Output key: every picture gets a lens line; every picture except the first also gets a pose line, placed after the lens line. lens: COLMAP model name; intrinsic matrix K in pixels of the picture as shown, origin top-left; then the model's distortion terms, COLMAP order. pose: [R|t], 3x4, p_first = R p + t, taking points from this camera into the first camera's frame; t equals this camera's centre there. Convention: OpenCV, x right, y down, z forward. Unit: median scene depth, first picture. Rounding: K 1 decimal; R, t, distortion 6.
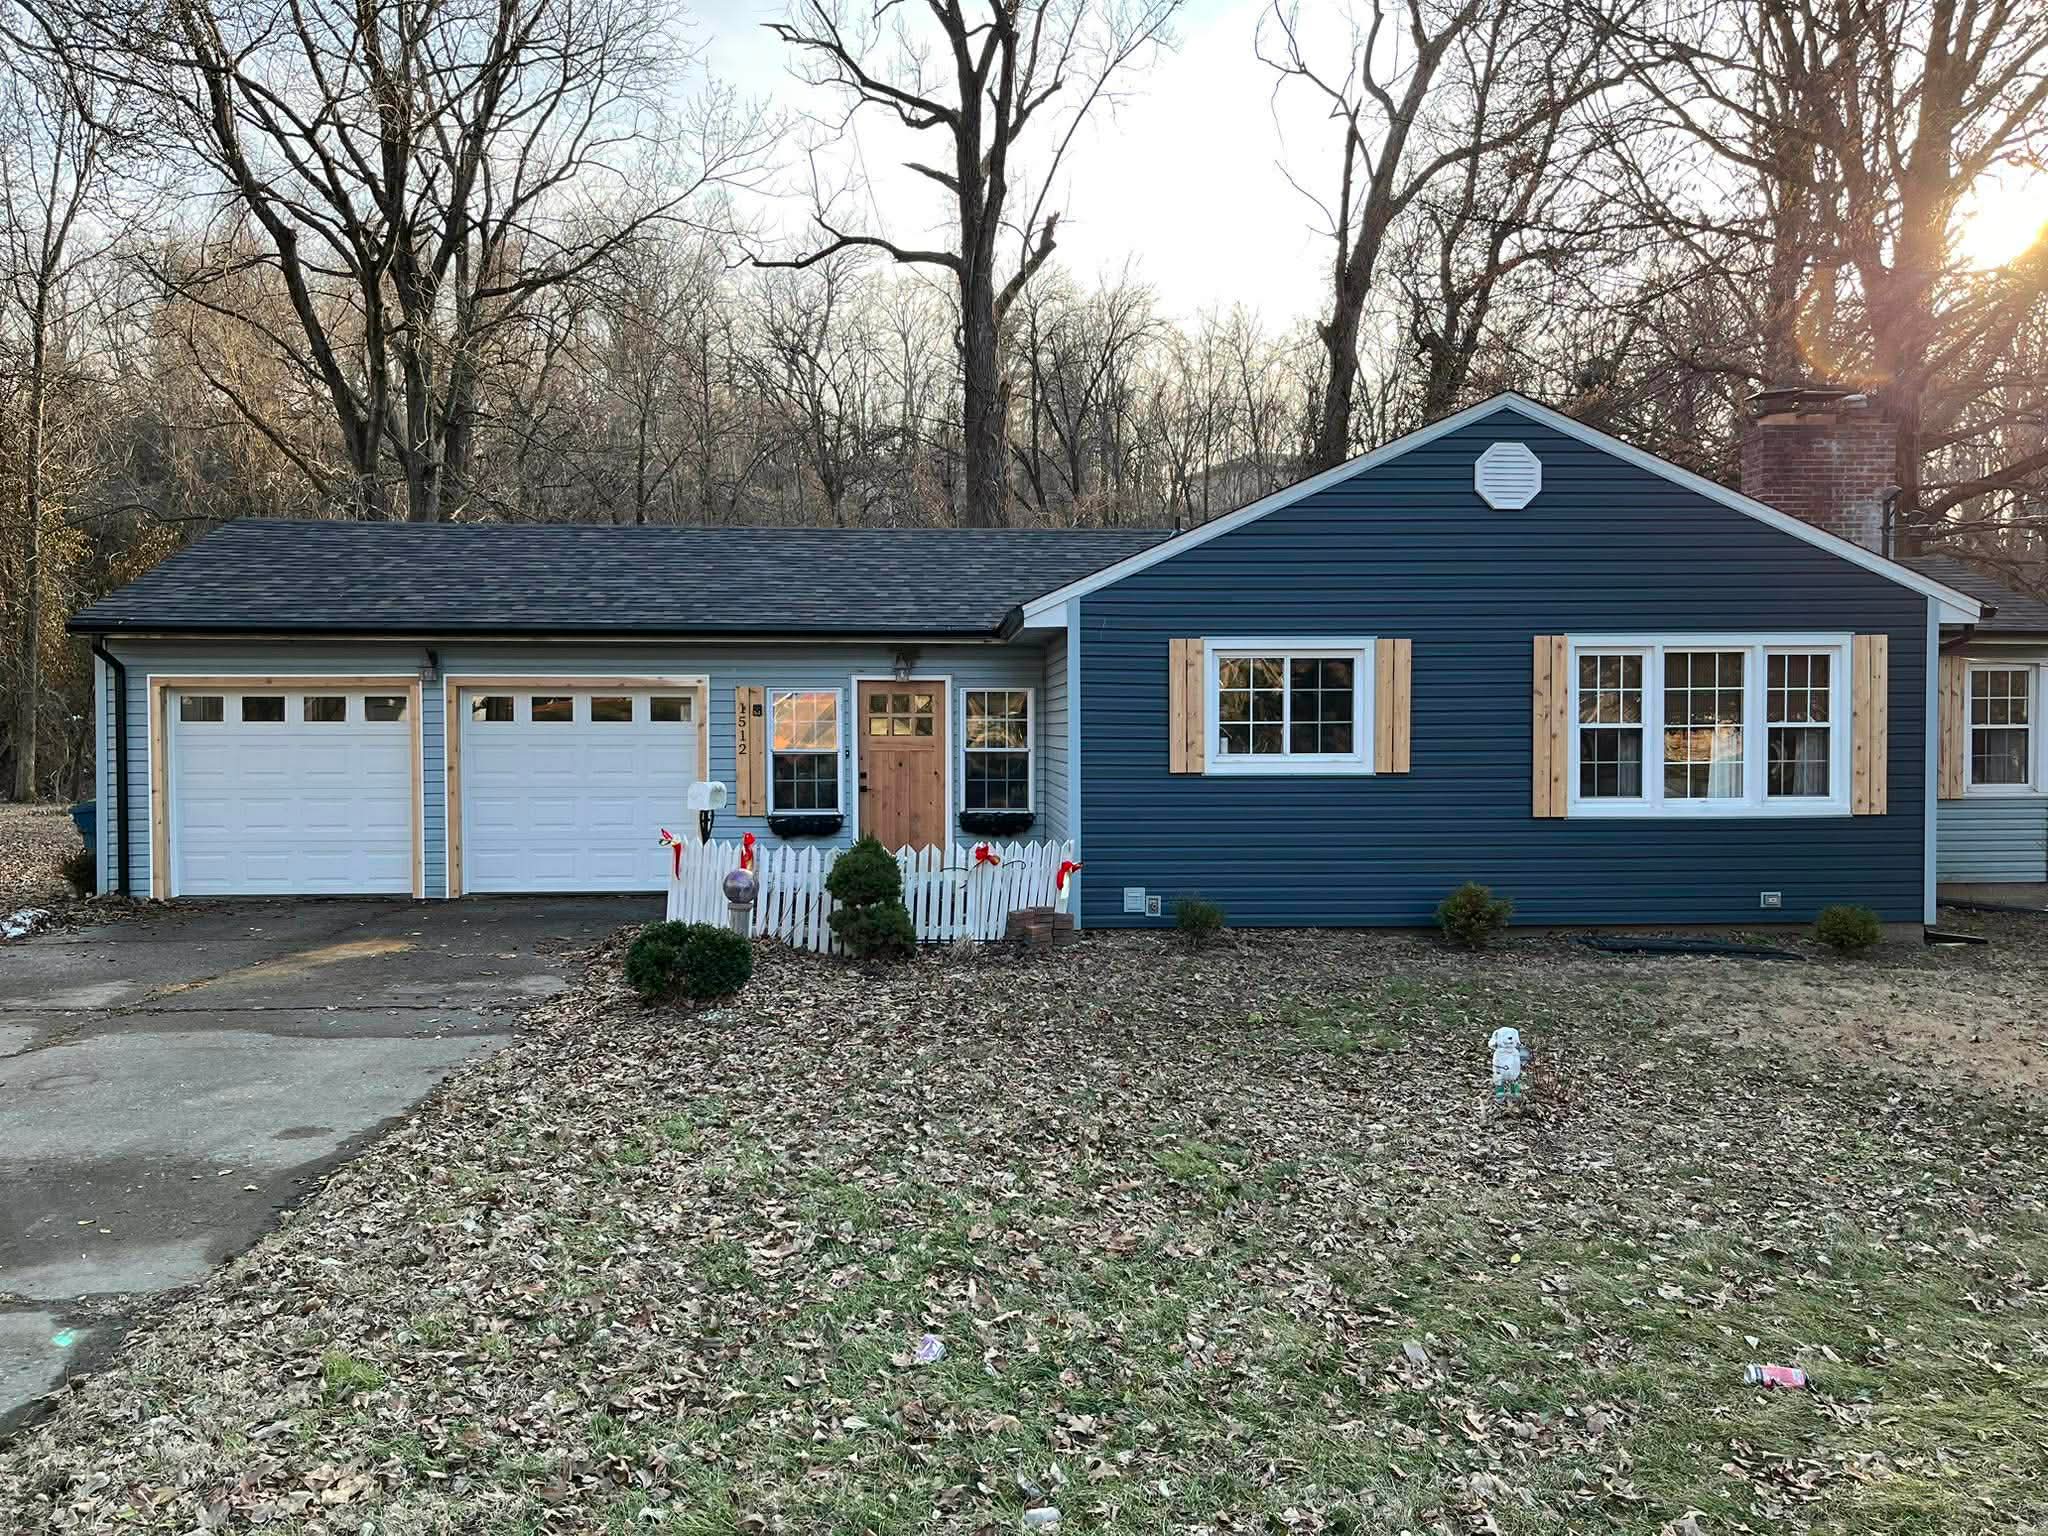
lens RADIAL K [[1553.7, 0, 1037.3], [0, 1553.7, 760.0], [0, 0, 1]] dist [0.069474, -0.100259]
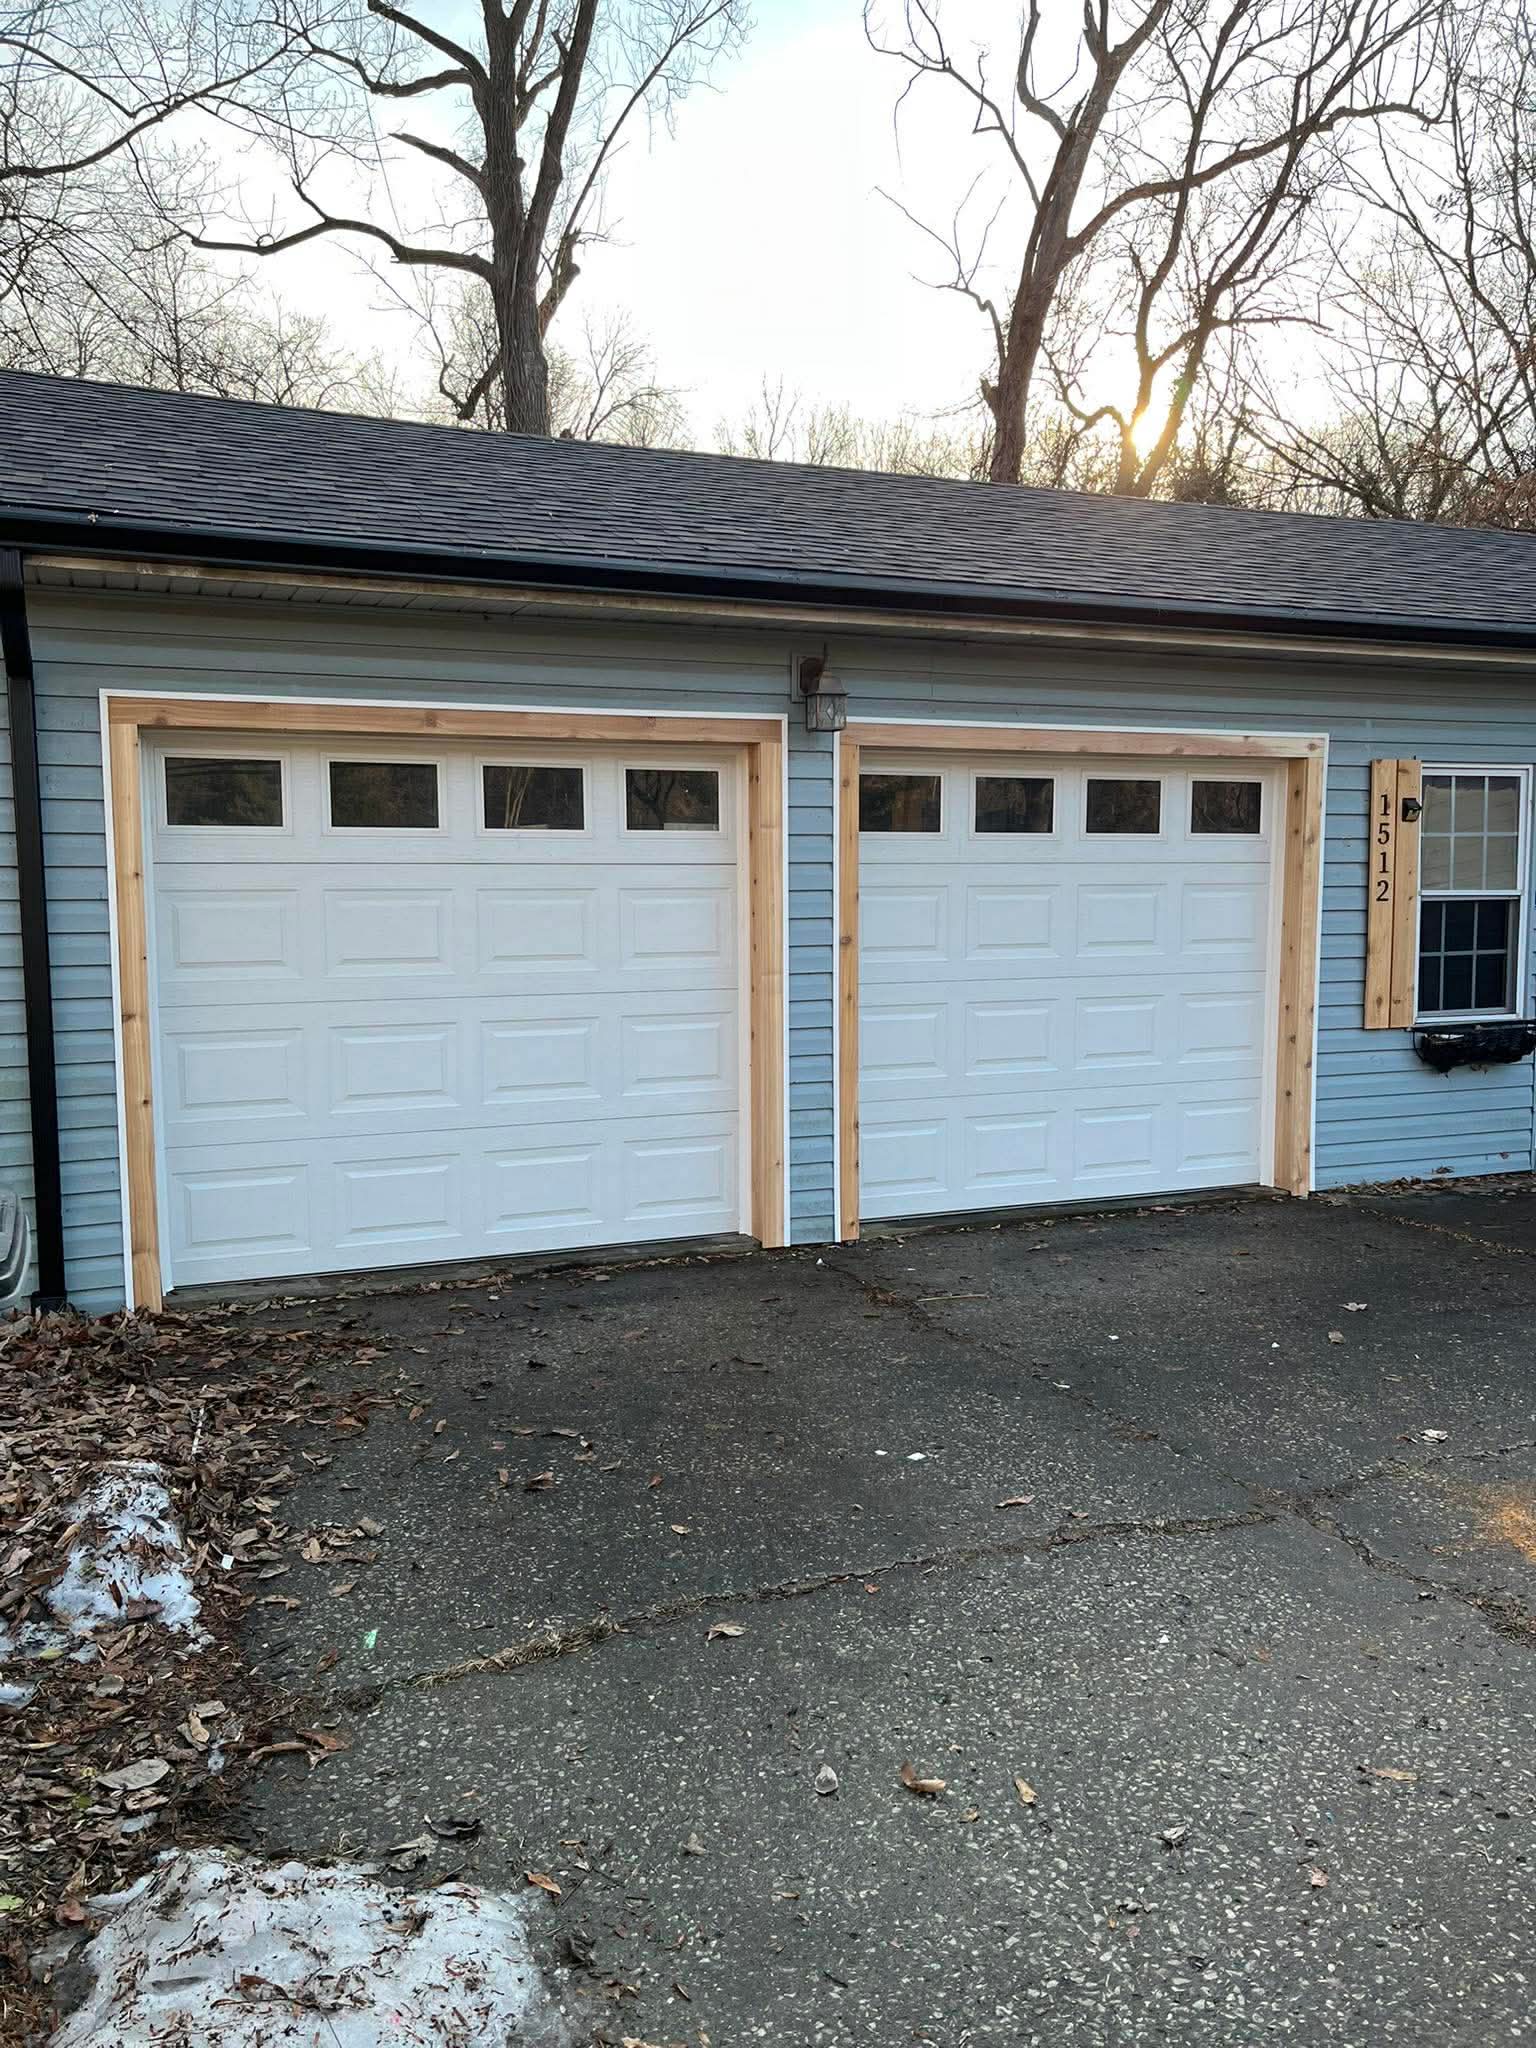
lens RADIAL K [[1553.7, 0, 768.0], [0, 1553.7, 1024.0], [0, 0, 1]] dist [0.069474, -0.100259]
pose [[0.949553, -0.033181, 0.311845, -0.525048], [0.011278, 0.997357, 0.071782, -0.002578], [-0.313402, -0.064644, 0.947418, 0.600609]]
